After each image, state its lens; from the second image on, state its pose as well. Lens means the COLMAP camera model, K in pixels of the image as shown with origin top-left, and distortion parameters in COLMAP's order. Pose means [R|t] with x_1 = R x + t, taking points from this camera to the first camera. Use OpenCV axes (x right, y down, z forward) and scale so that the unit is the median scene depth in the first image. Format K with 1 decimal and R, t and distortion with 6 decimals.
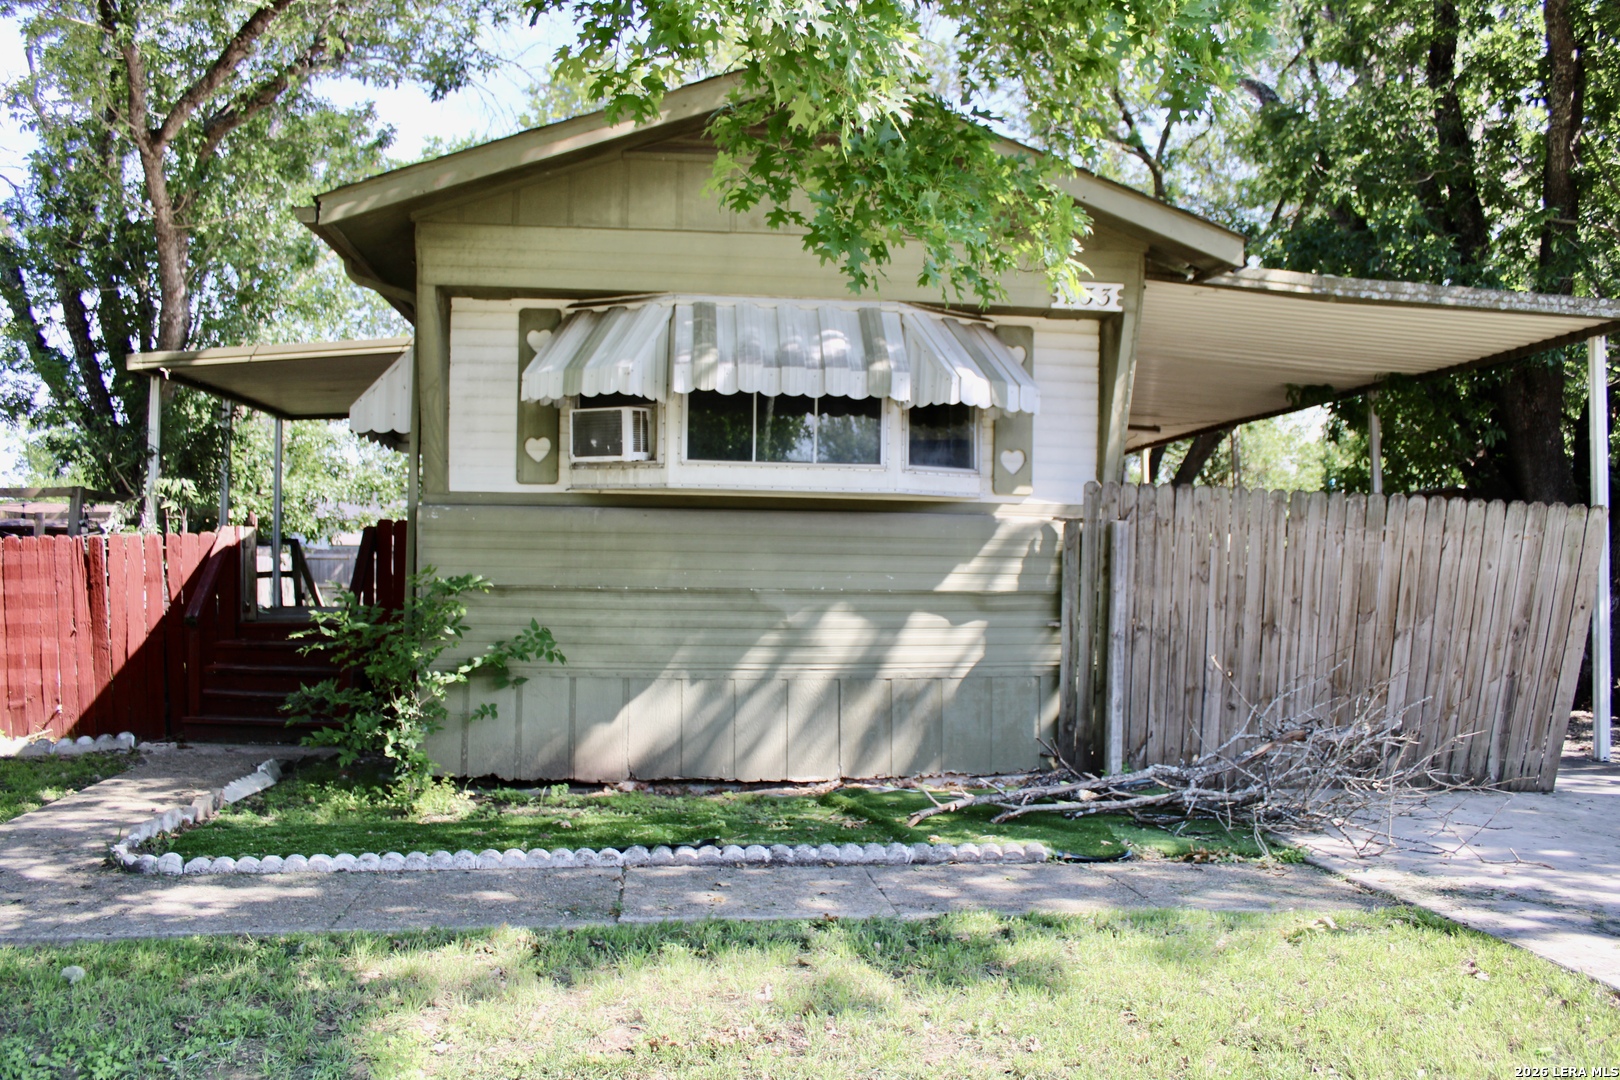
lens RADIAL K [[1359.8, 0, 802.3], [0, 1359.8, 523.8], [0, 0, 1]] dist [-0.155498, 0.136692]
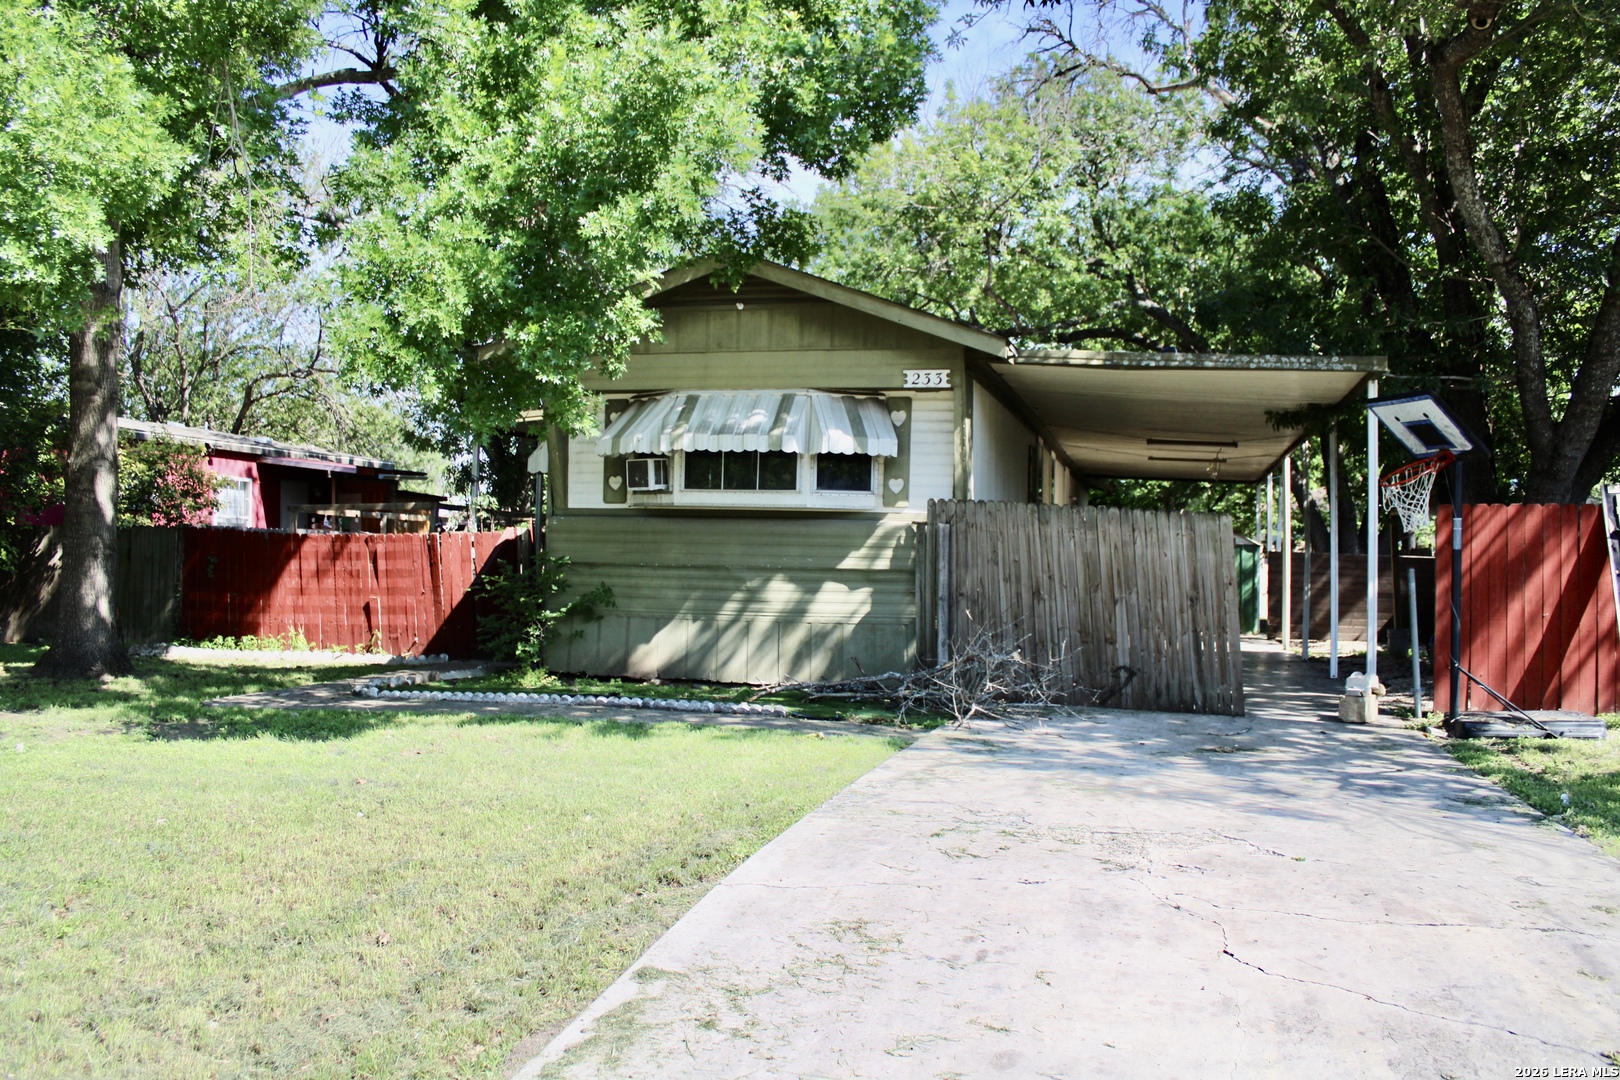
lens RADIAL K [[1359.8, 0, 802.3], [0, 1359.8, 523.8], [0, 0, 1]] dist [-0.155498, 0.136692]
pose [[0.929571, -0.002746, -0.368632, 0.653852], [0.003511, 0.999993, 0.001404, -0.005179], [0.368626, -0.002600, 0.929574, -0.501952]]
